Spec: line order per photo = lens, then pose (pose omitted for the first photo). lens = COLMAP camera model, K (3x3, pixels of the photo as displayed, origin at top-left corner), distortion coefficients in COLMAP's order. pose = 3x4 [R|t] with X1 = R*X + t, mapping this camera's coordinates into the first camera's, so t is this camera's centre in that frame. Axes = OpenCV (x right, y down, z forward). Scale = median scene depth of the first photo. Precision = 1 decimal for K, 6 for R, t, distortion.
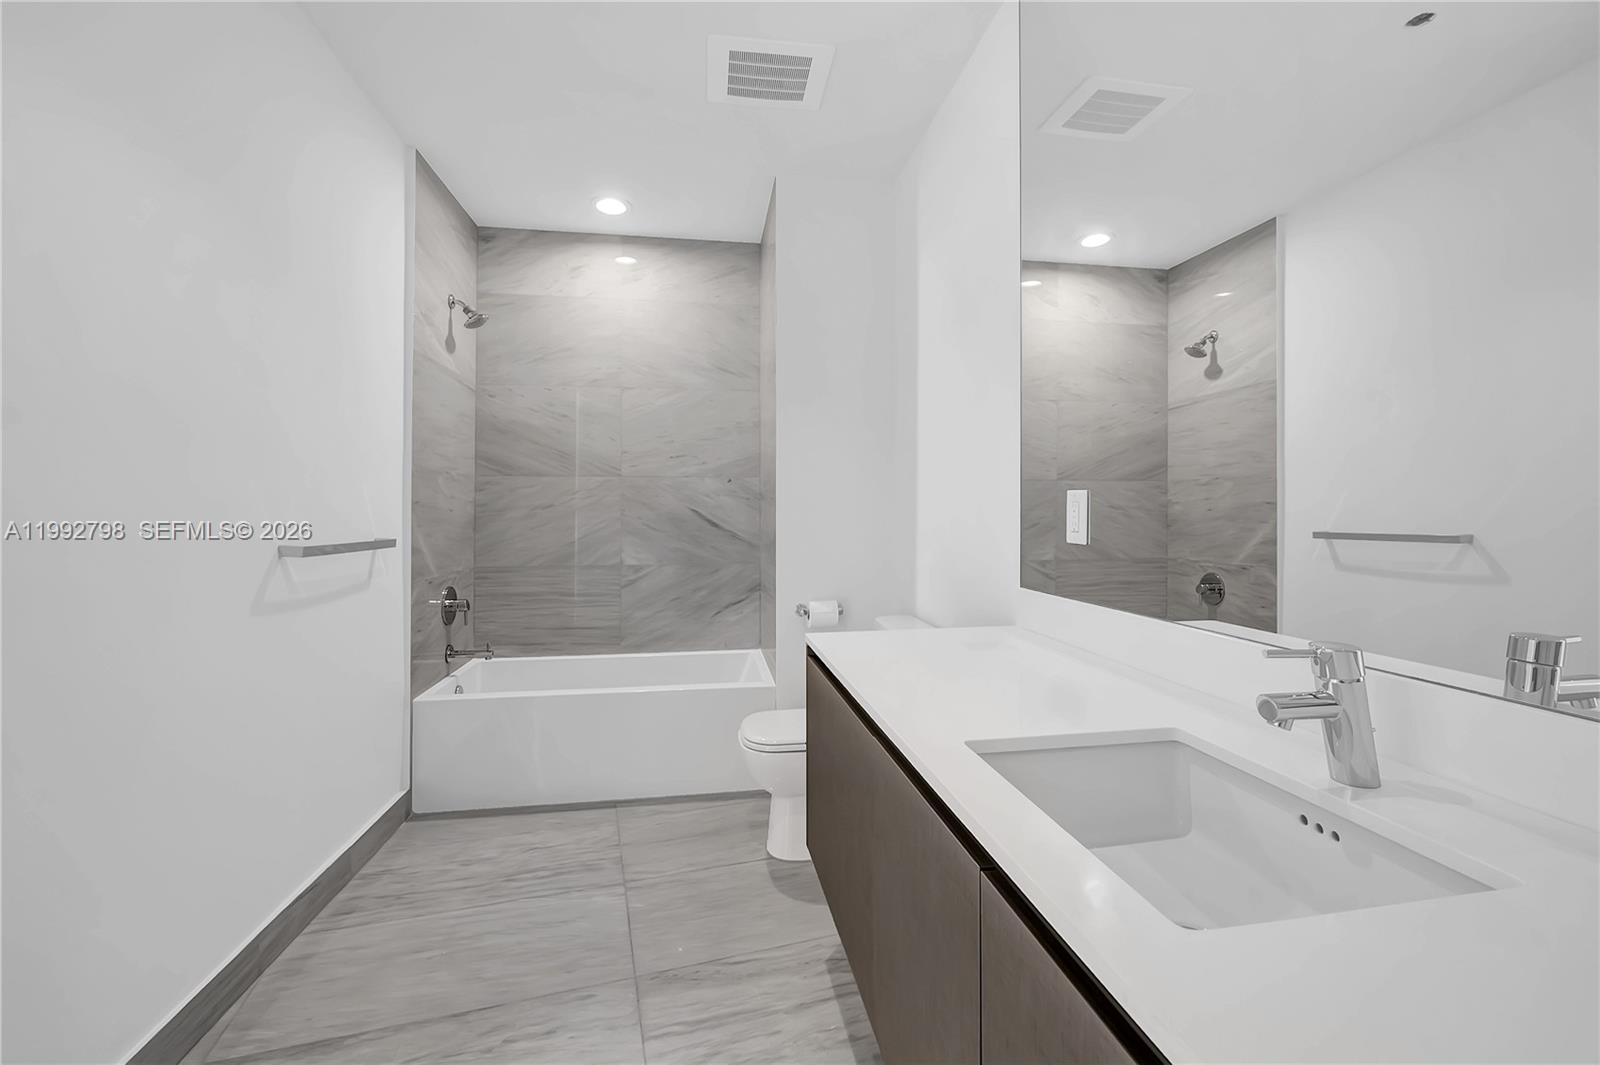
lens RADIAL K [[641.8, 0, 796.4], [0, 641.8, 505.4], [0, 0, 1]] dist [-0.009601, -0.000022]
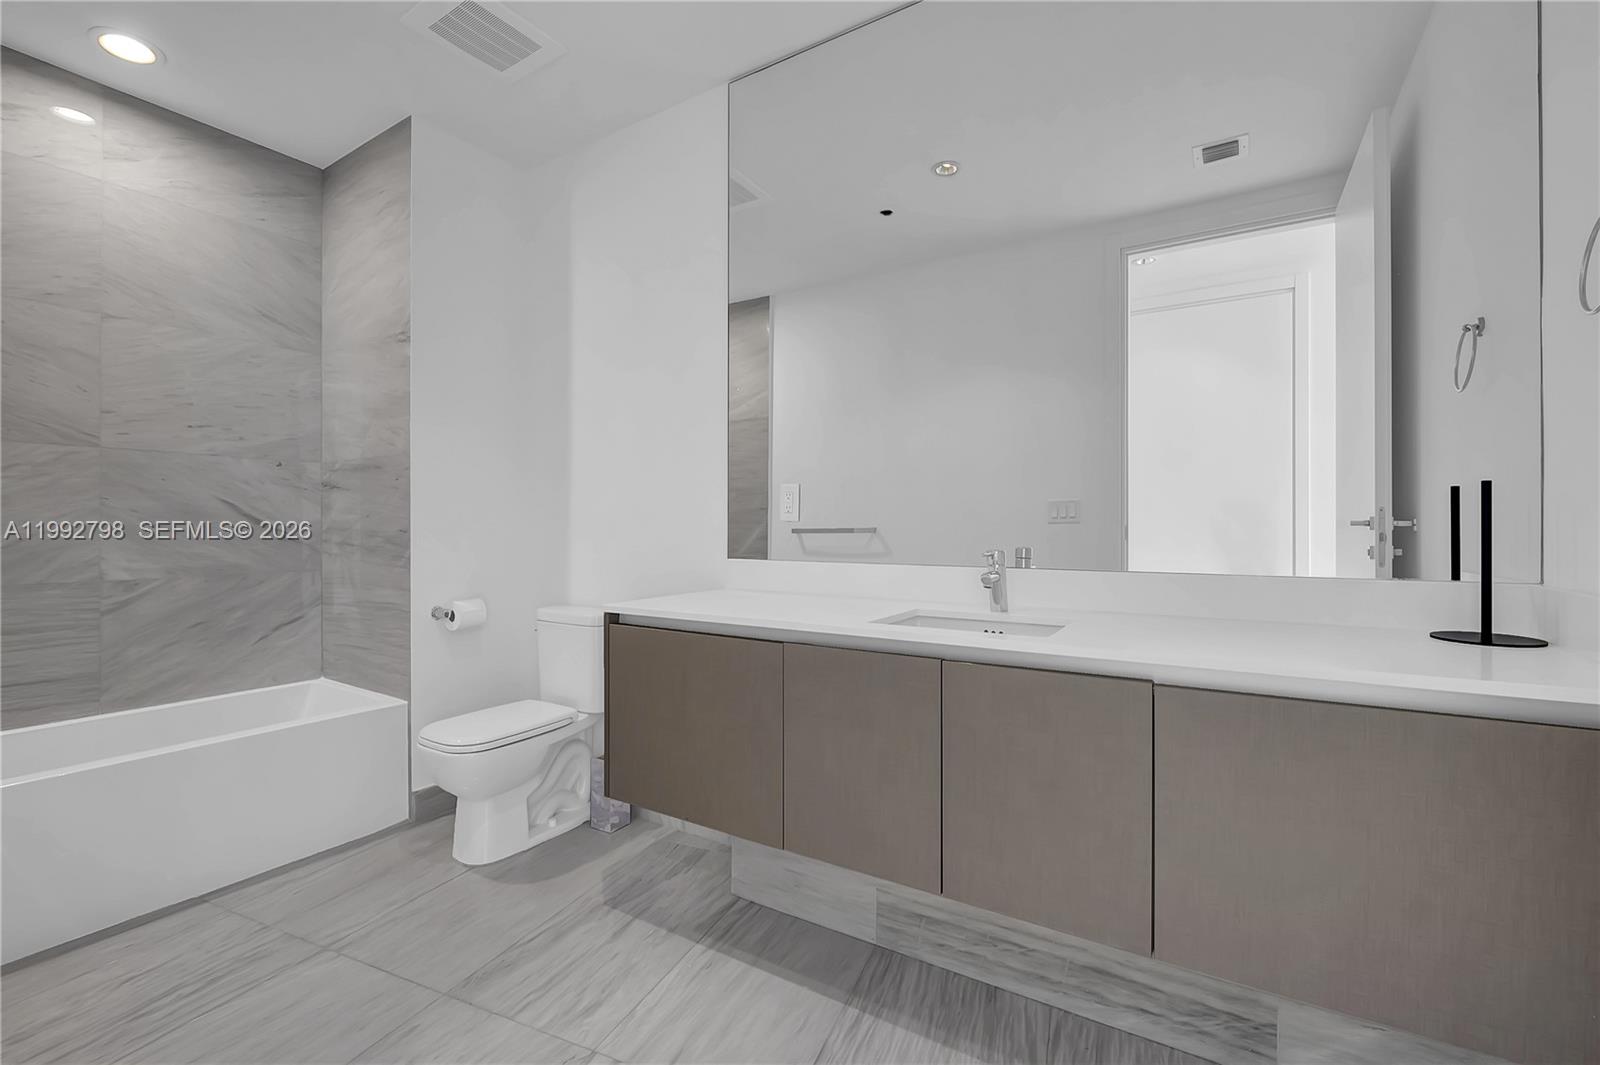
lens RADIAL K [[695.7, 0, 800.0], [0, 695.7, 532.5], [0, 0, 1]] dist [-0.012960, -0.000612]
pose [[0.649626, -0.006176, 0.760229, -0.342586], [-0.003838, 0.999928, 0.011403, 0.032129], [-0.760244, -0.010325, 0.649556, -0.012527]]
